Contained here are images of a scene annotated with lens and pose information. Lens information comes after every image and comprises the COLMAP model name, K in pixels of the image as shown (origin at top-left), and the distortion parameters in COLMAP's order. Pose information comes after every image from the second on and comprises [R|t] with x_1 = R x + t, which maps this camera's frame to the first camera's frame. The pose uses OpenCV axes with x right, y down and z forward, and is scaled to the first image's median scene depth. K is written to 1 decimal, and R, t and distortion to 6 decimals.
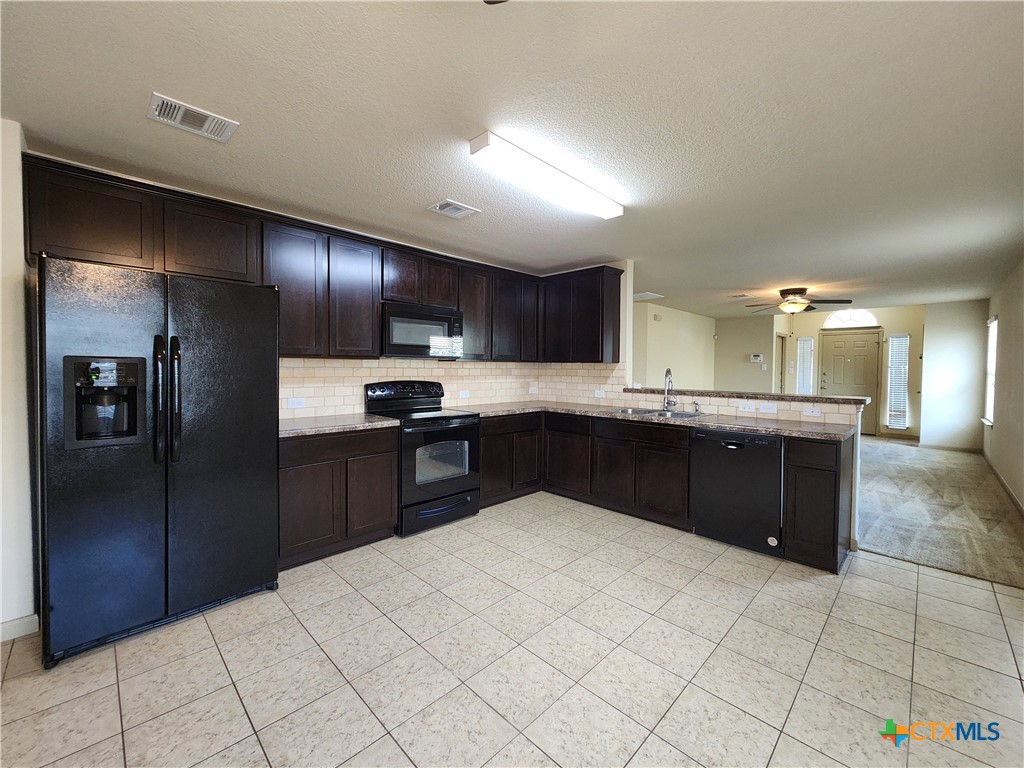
lens RADIAL K [[418.1, 0, 521.7], [0, 418.1, 375.1], [0, 0, 1]] dist [-0.000280, -0.001367]
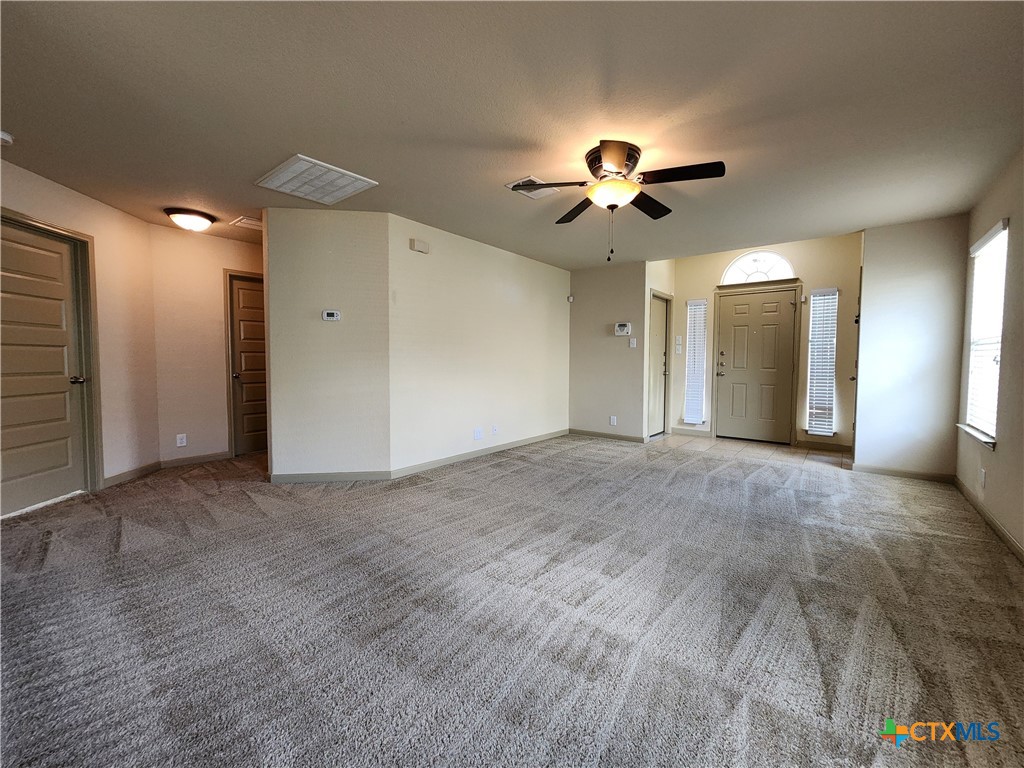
lens RADIAL K [[418.1, 0, 521.7], [0, 418.1, 375.1], [0, 0, 1]] dist [-0.000280, -0.001367]
pose [[0.993947, -0.007722, 0.109585, 0.365779], [0.005666, 0.999802, 0.019061, 0.019545], [-0.109710, -0.018324, 0.993795, 0.405267]]
